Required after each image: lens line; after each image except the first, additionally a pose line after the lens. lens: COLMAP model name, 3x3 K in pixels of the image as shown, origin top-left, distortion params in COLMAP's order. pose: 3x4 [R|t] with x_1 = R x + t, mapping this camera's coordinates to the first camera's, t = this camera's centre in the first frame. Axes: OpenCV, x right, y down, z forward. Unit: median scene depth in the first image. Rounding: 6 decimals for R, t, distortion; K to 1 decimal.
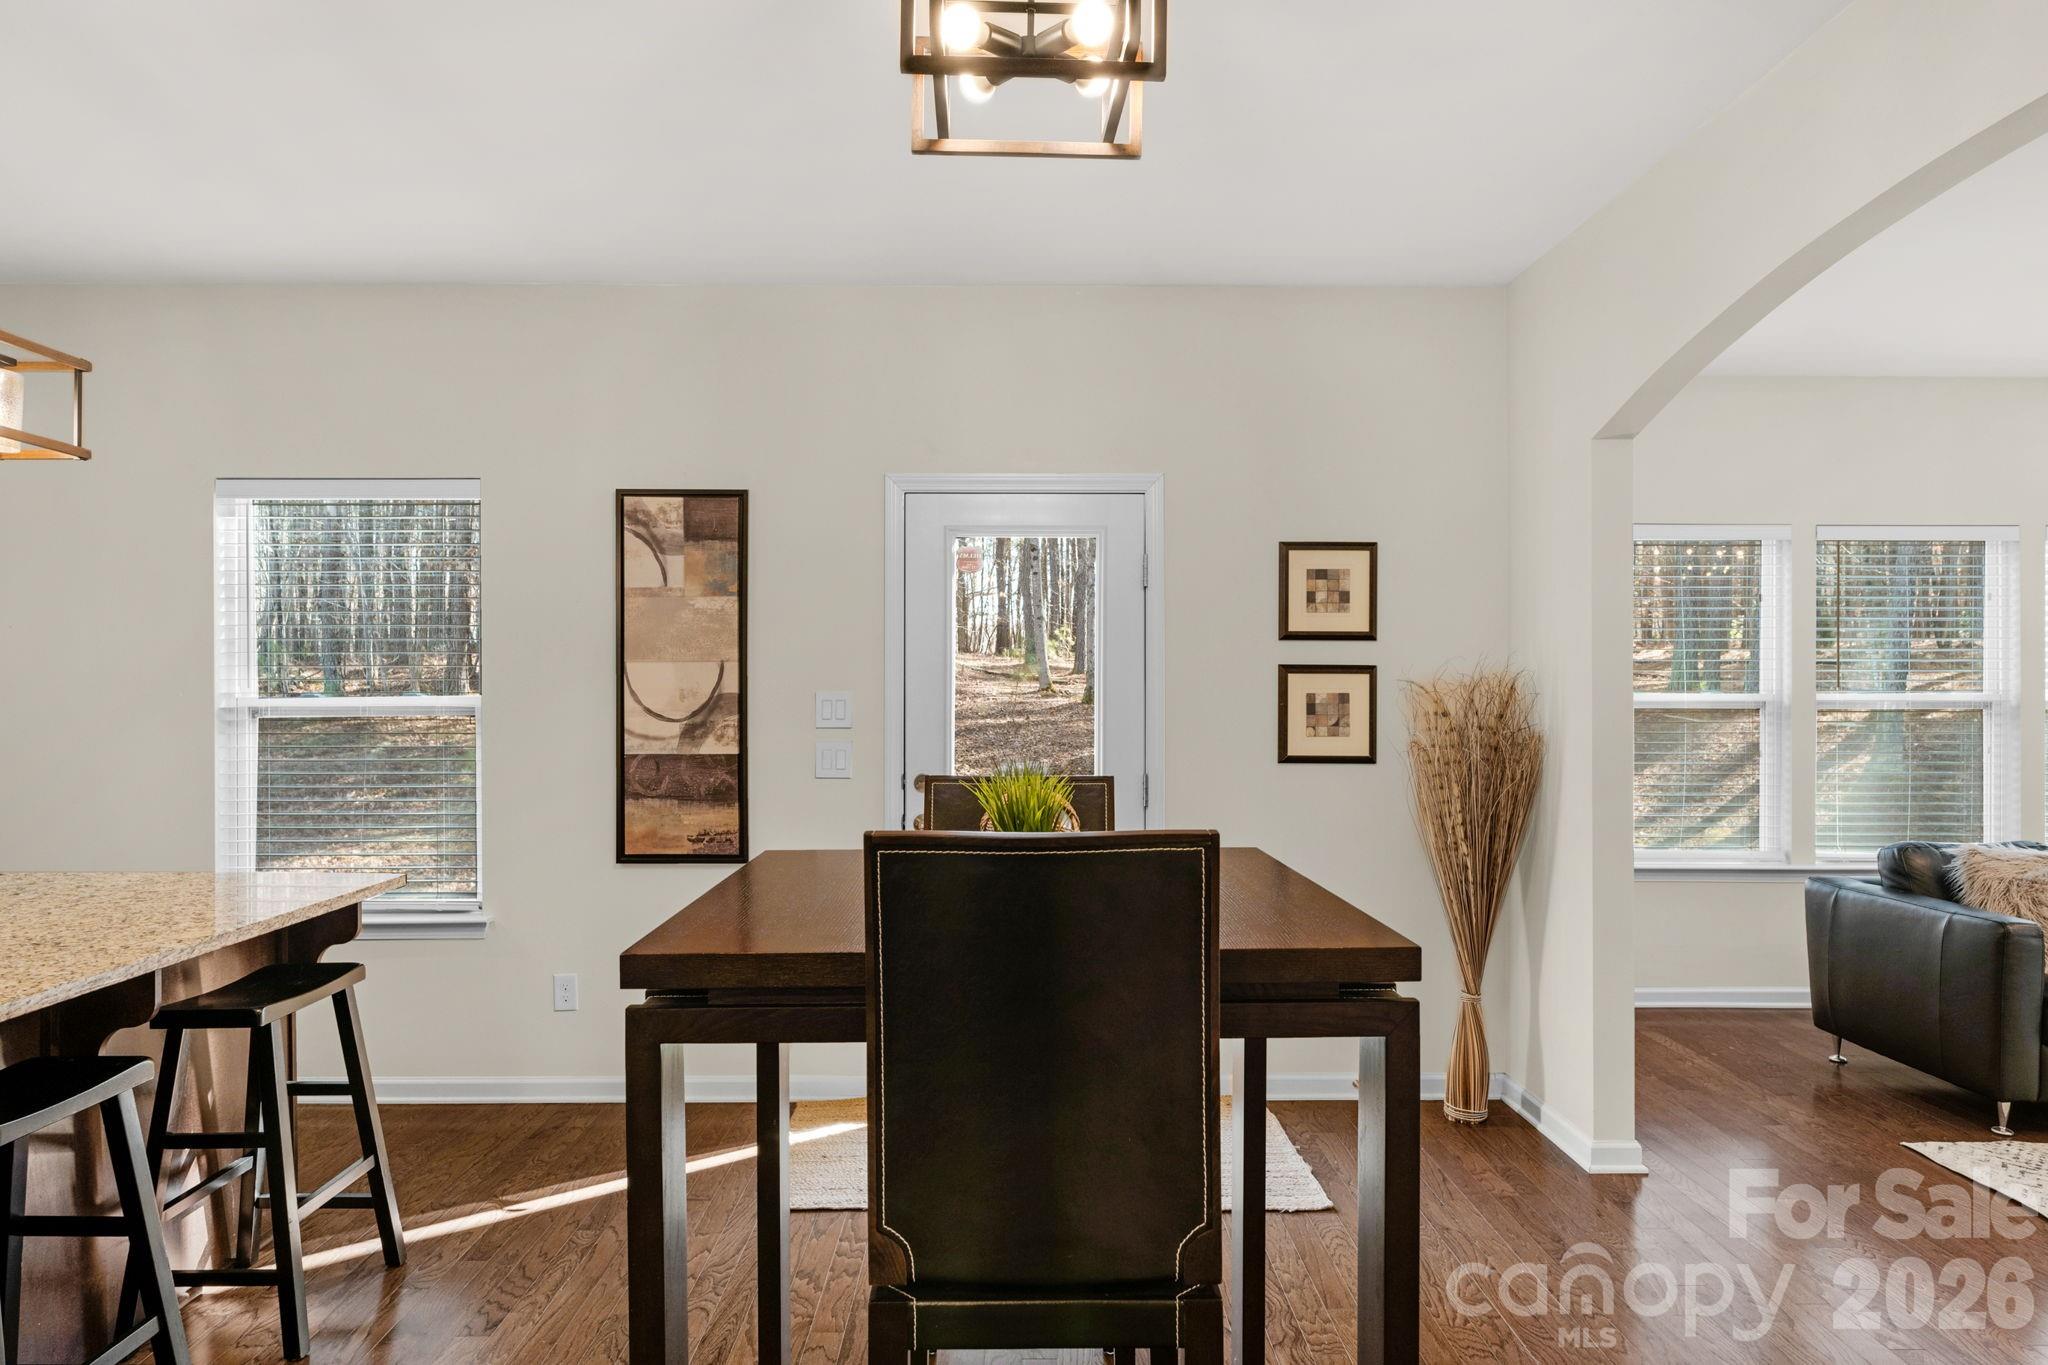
lens RADIAL K [[1270.1, 0, 1014.8], [0, 1270.1, 689.1], [0, 0, 1]] dist [0.004255, 0.001658]
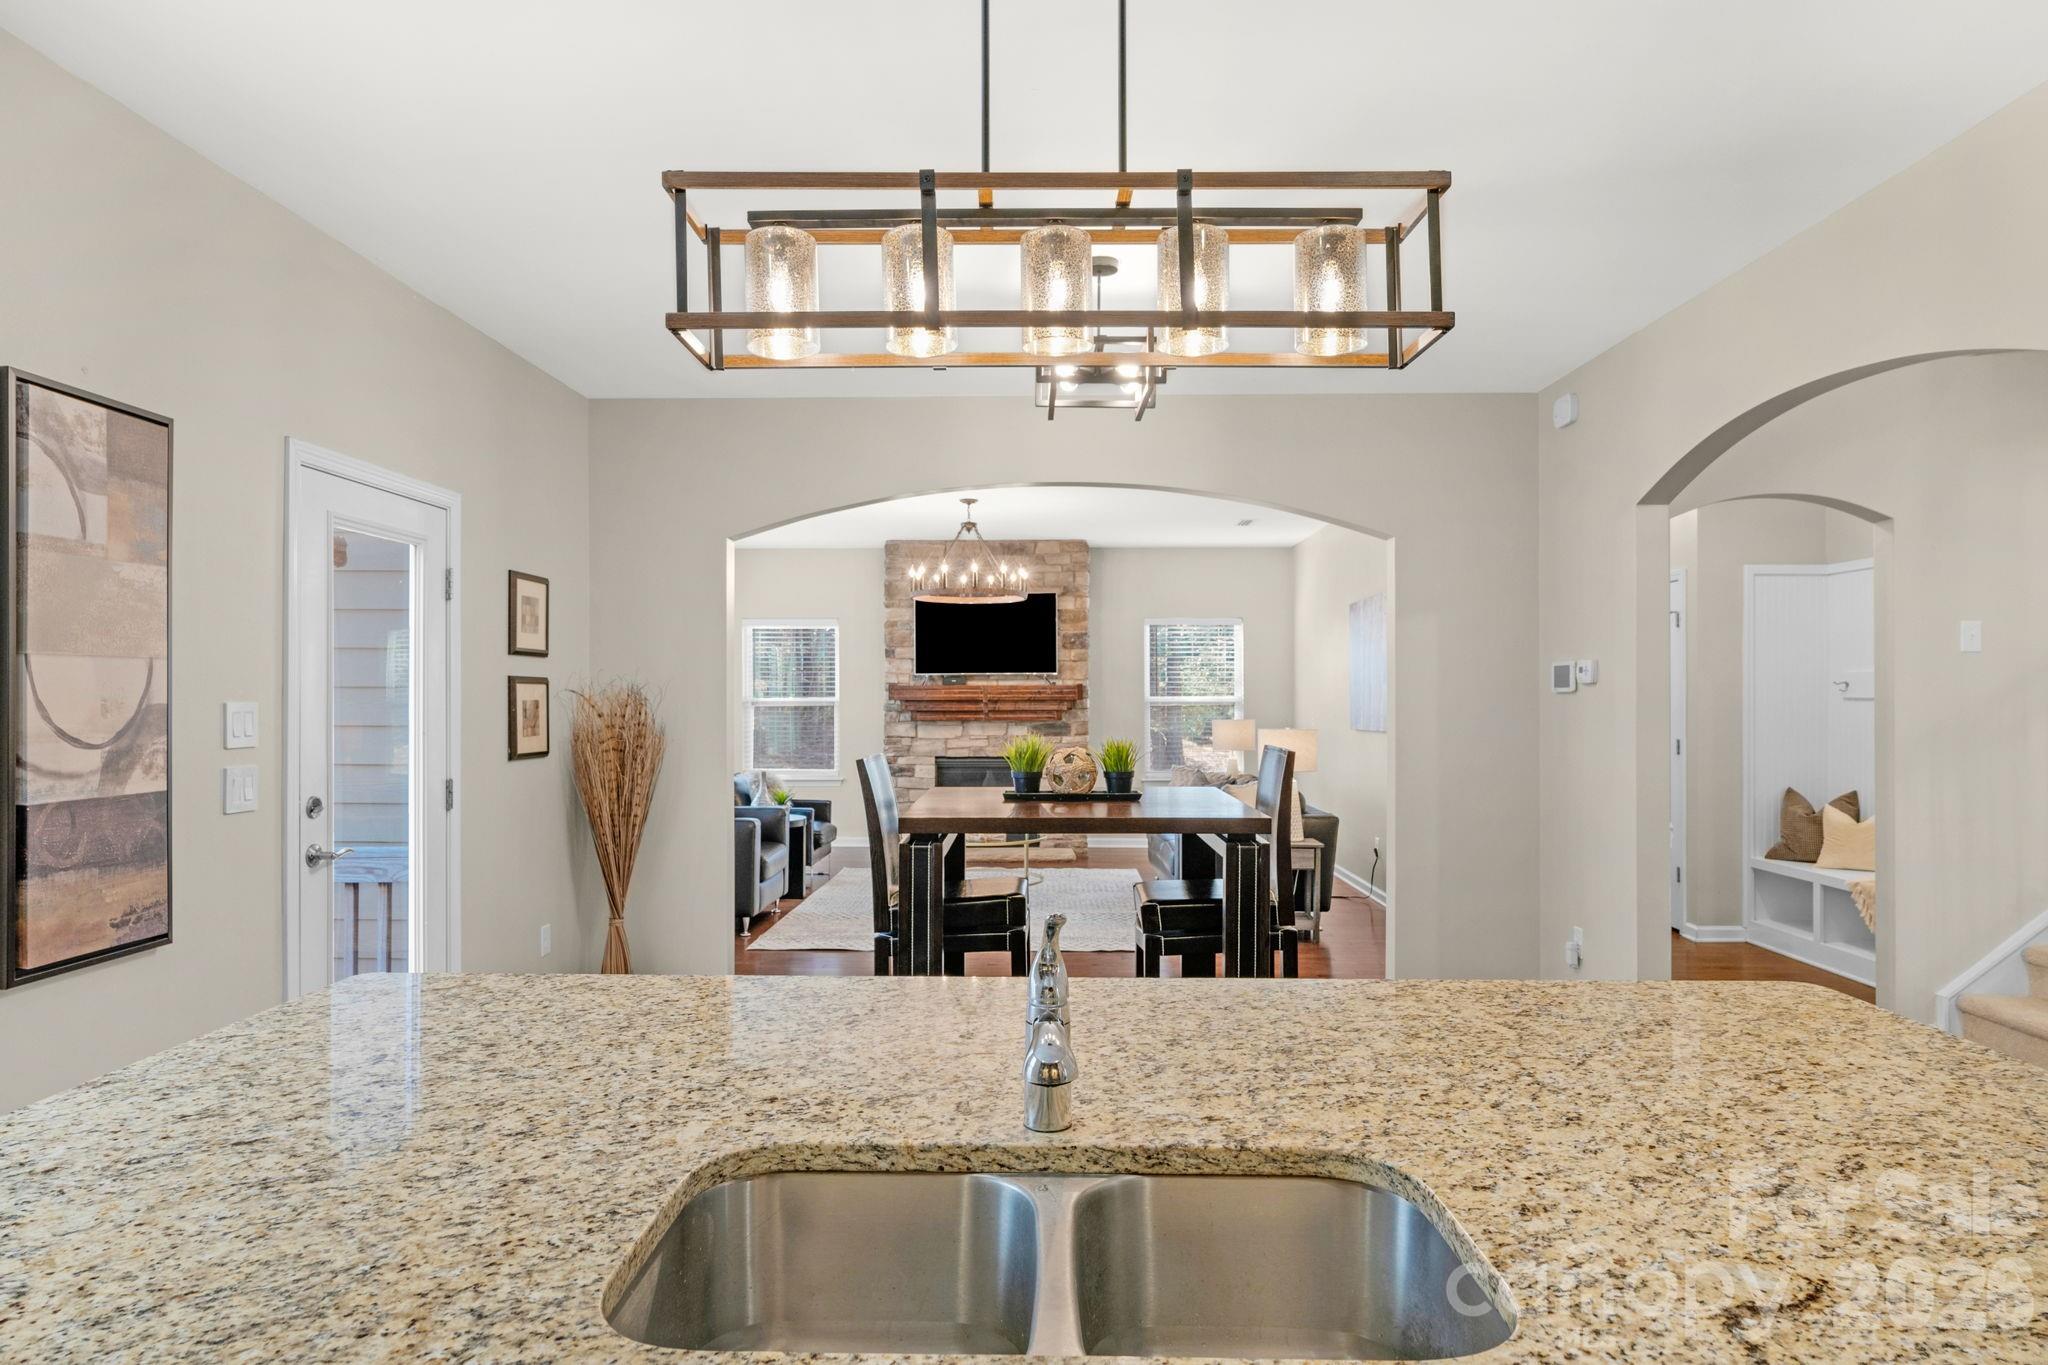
lens RADIAL K [[1156.0, 0, 1017.3], [0, 1156.0, 690.0], [0, 0, 1]] dist [0.004311, 0.001536]
pose [[0.034510, 0.003724, 0.999397, -0.845799], [0.002225, 0.999990, -0.003803, -0.001134], [-0.999402, 0.002354, 0.034502, 0.505425]]
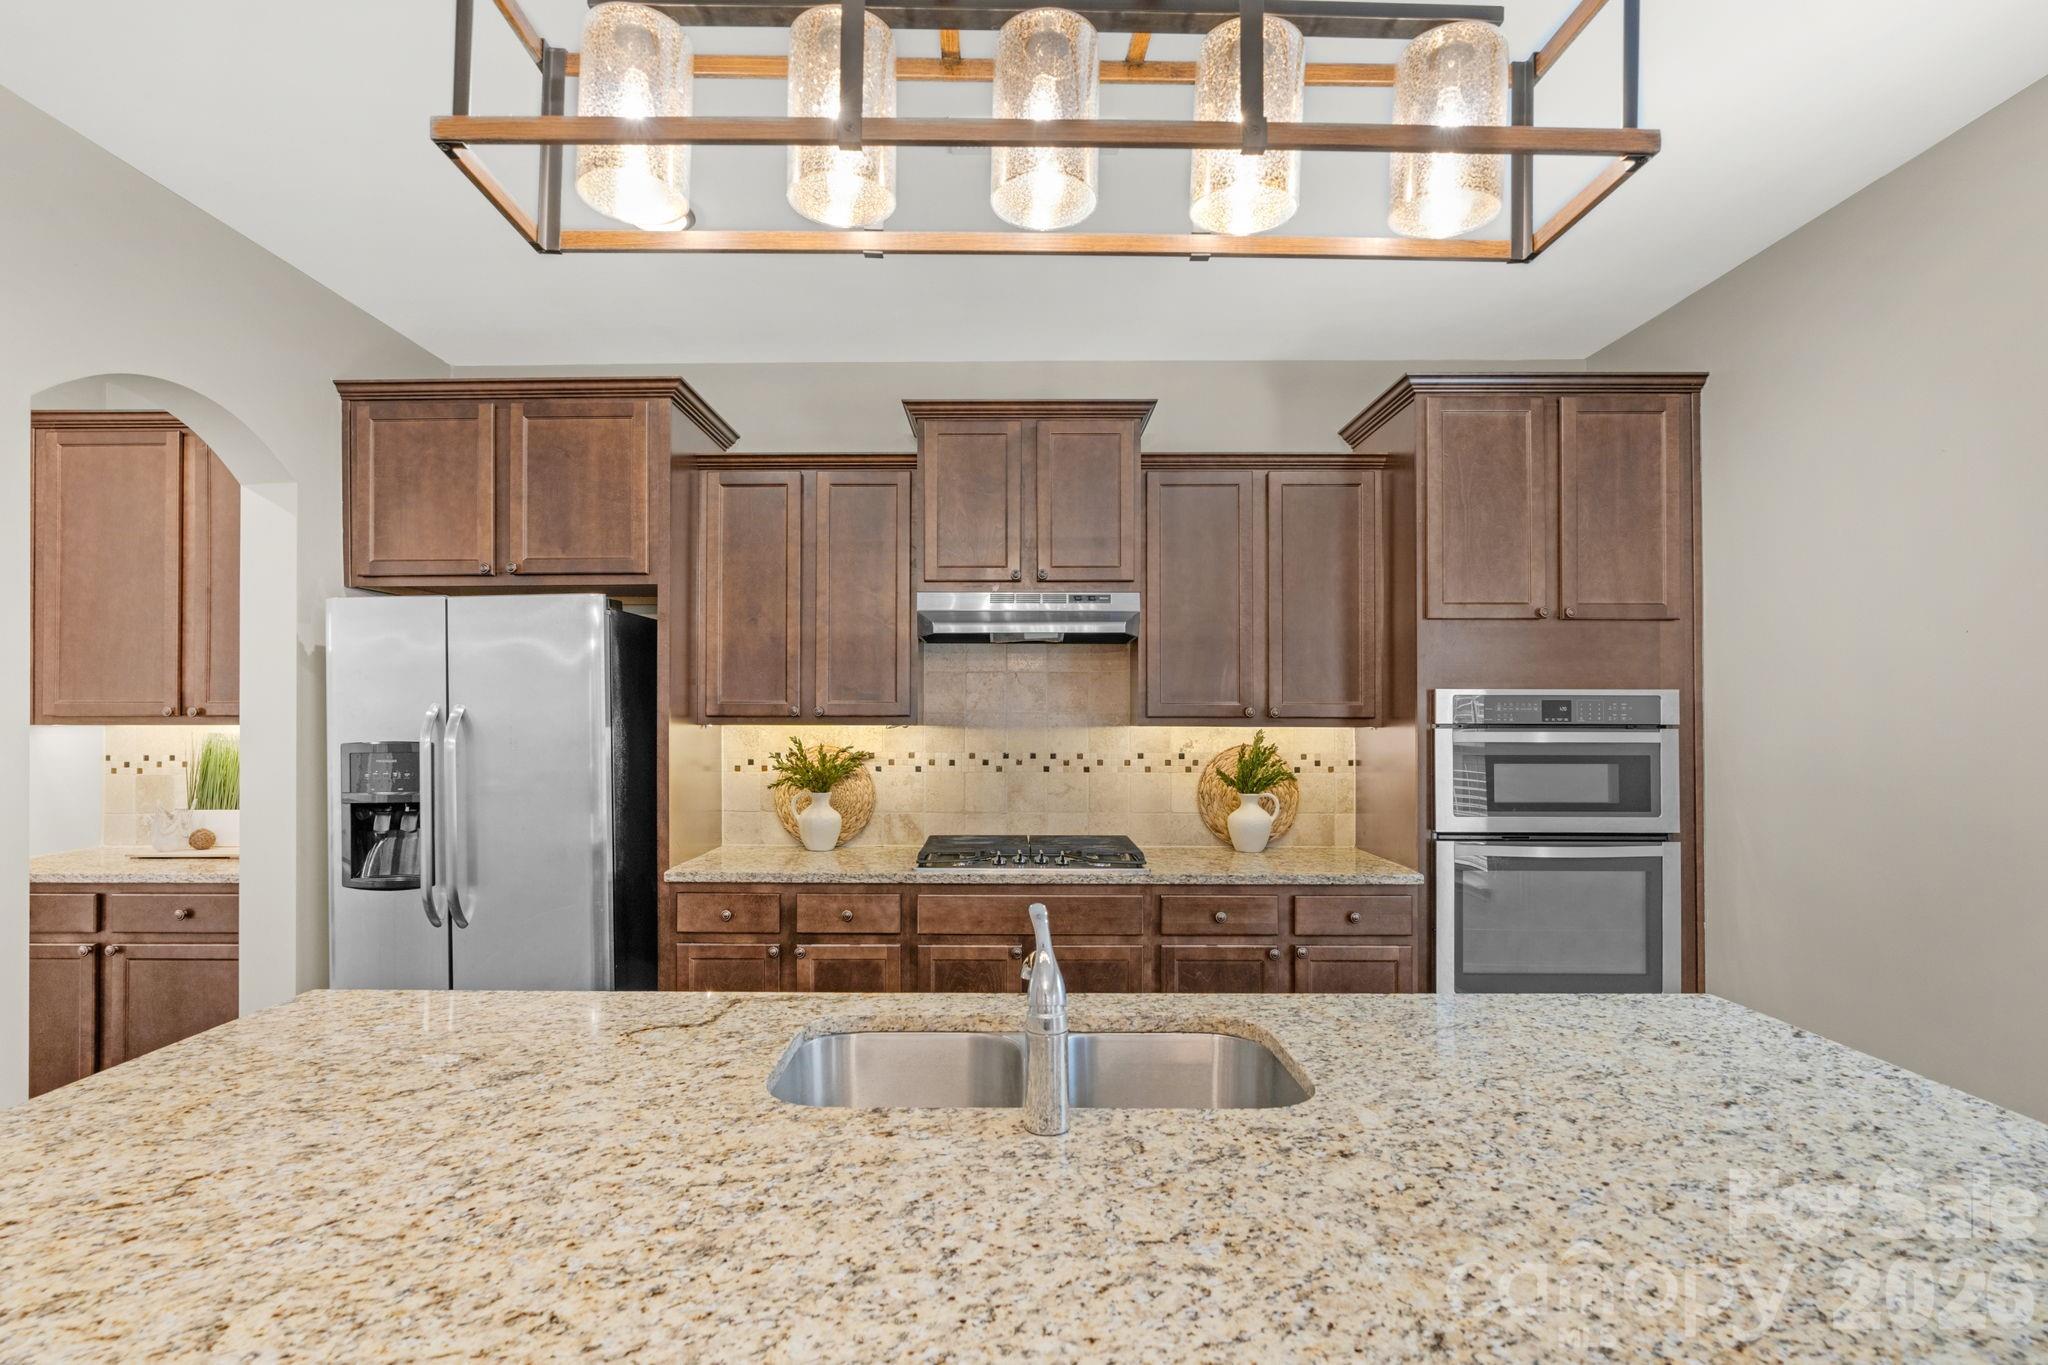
lens RADIAL K [[994.5, 0, 990.8], [0, 994.5, 714.9], [0, 0, 1]] dist [-0.003856, 0.000542]
pose [[-0.024315, -0.001809, -0.999703, -0.250362], [-0.003758, 0.999991, -0.001719, -0.002161], [0.999697, 0.003715, -0.024321, 0.498739]]
